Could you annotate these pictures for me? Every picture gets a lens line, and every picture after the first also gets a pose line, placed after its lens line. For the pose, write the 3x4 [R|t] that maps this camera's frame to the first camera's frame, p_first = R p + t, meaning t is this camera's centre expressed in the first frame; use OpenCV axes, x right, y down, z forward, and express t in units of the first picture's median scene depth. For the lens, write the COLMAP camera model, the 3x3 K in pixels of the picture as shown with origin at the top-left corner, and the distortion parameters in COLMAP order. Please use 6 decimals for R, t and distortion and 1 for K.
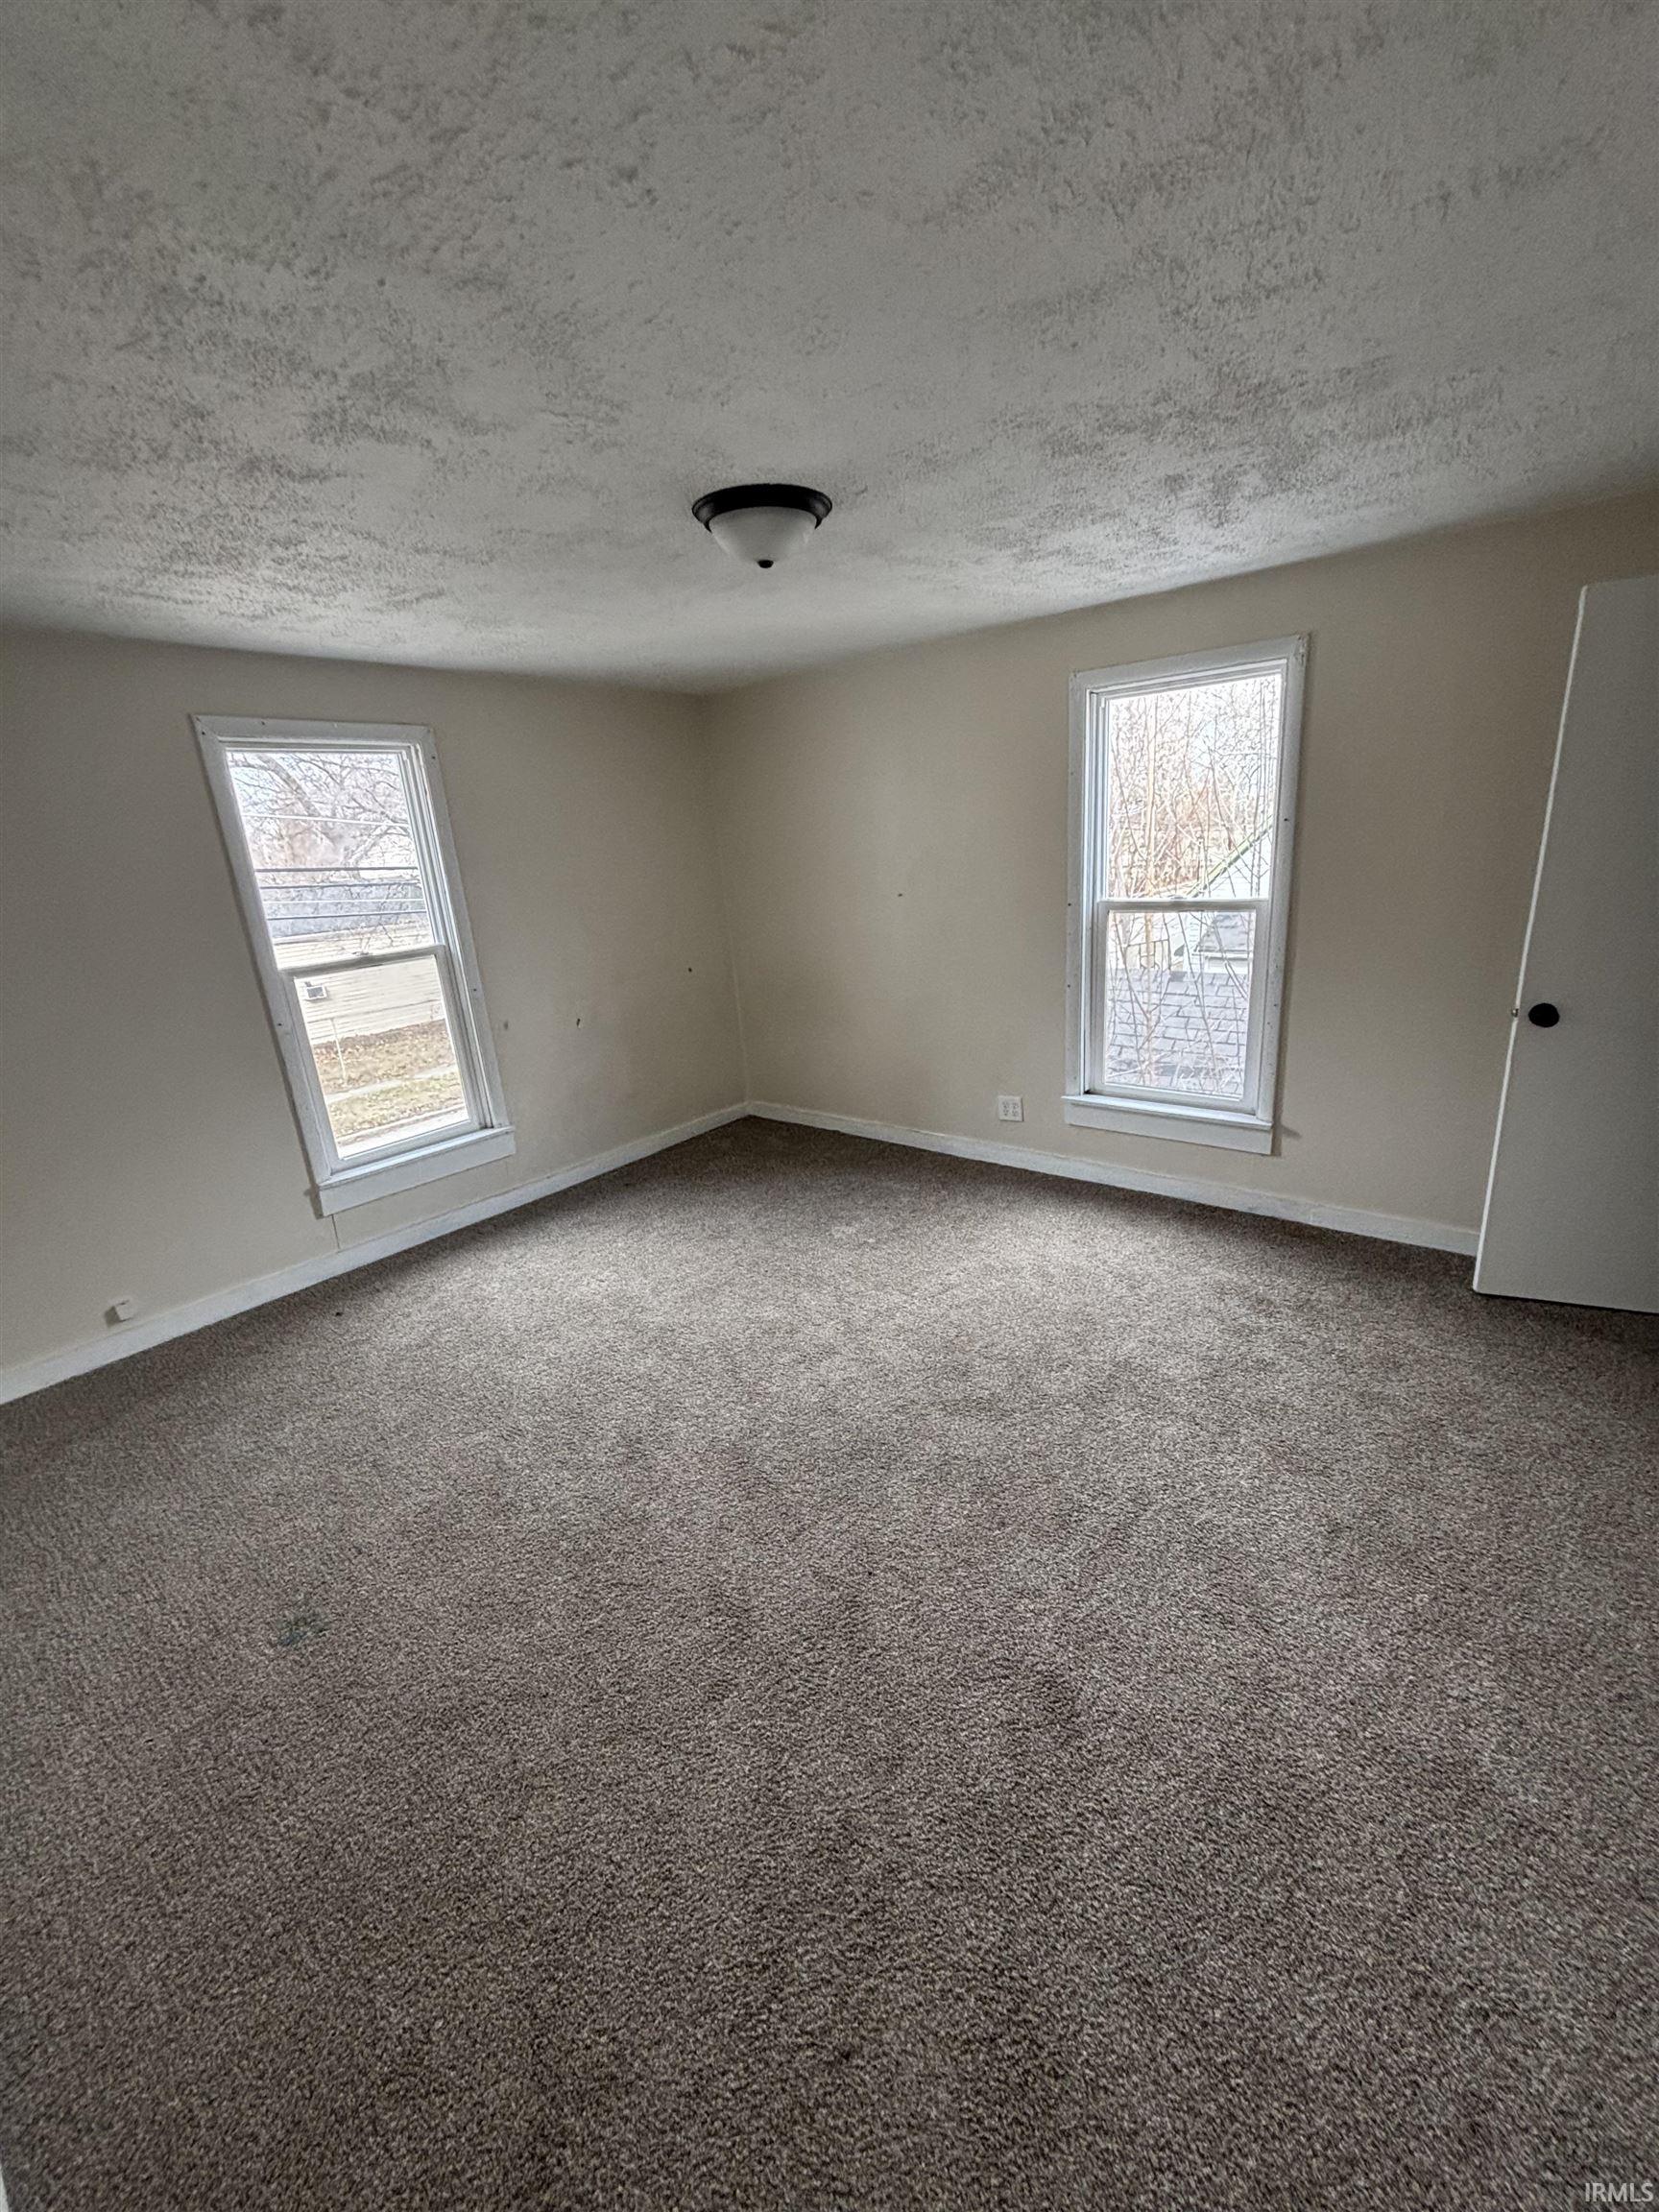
lens RADIAL K [[888.2, 0, 829.5], [0, 888.2, 1106.0], [0, 0, 1]] dist [0.002265, -0.000251]
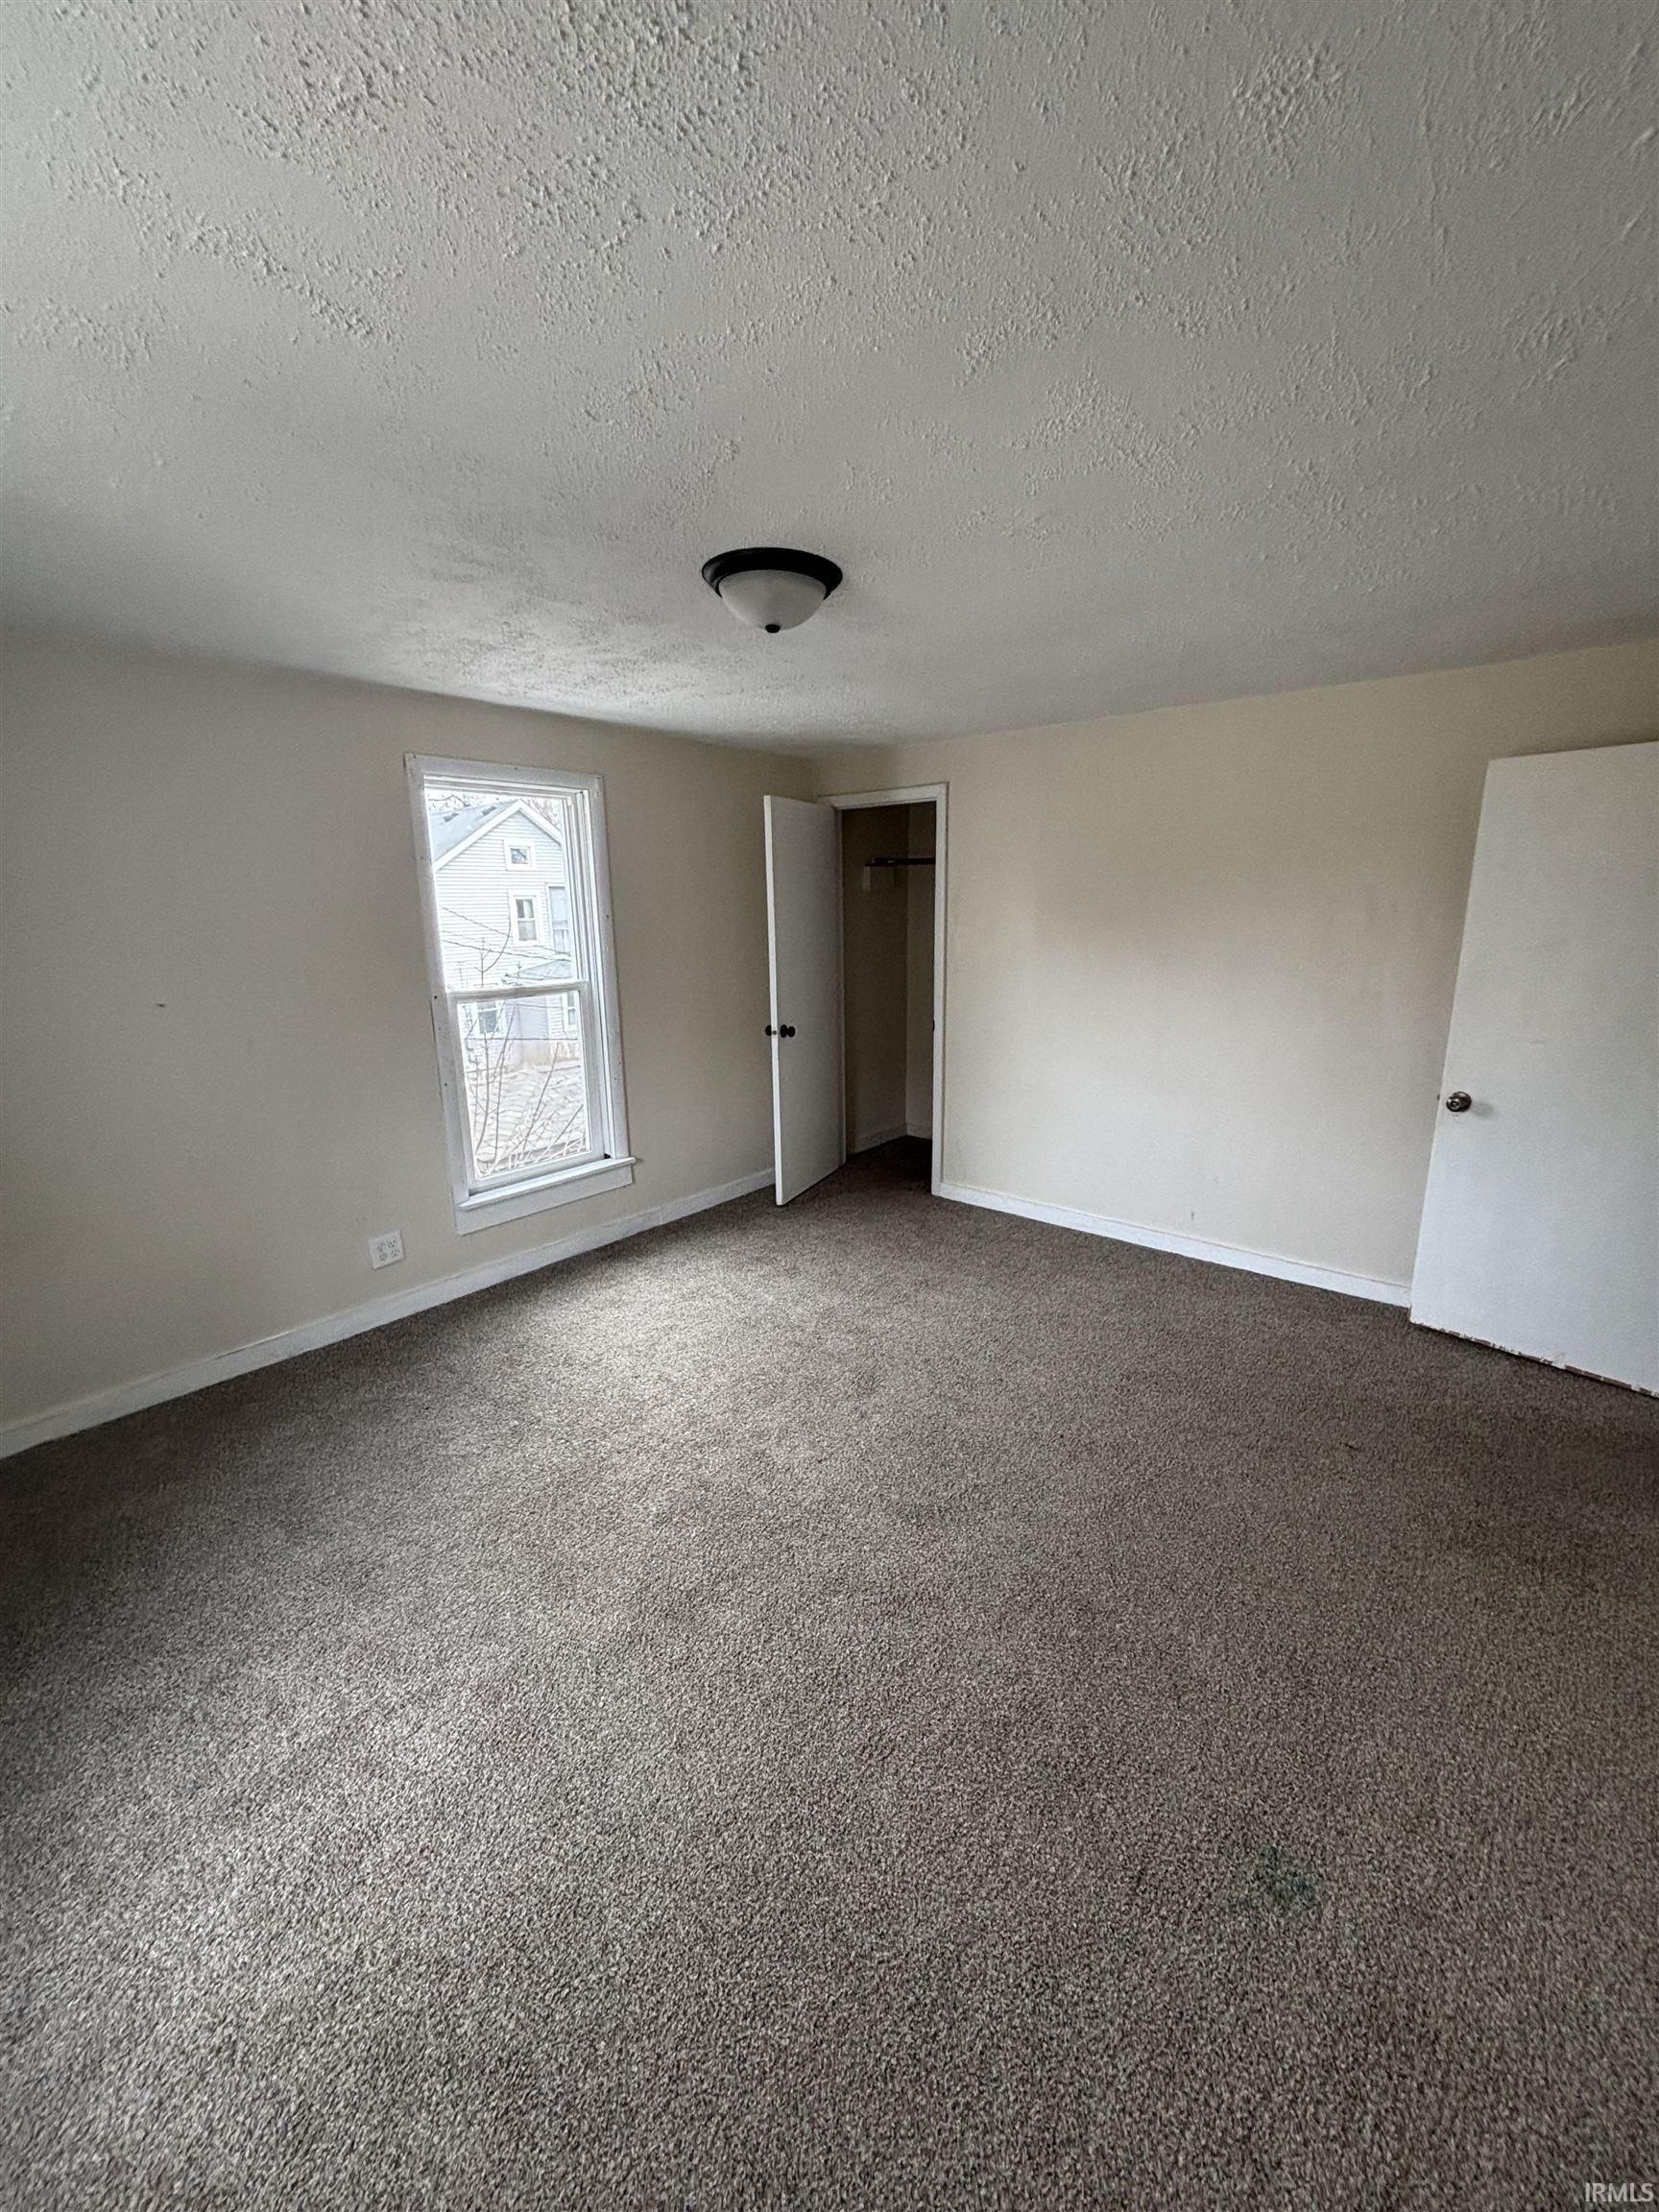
lens RADIAL K [[888.2, 0, 829.5], [0, 888.2, 1106.0], [0, 0, 1]] dist [0.002265, -0.000251]
pose [[0.022991, -0.161201, 0.986654, -0.673441], [0.306535, 0.940515, 0.146520, -0.137410], [-0.951582, 0.299075, 0.071037, 0.607937]]
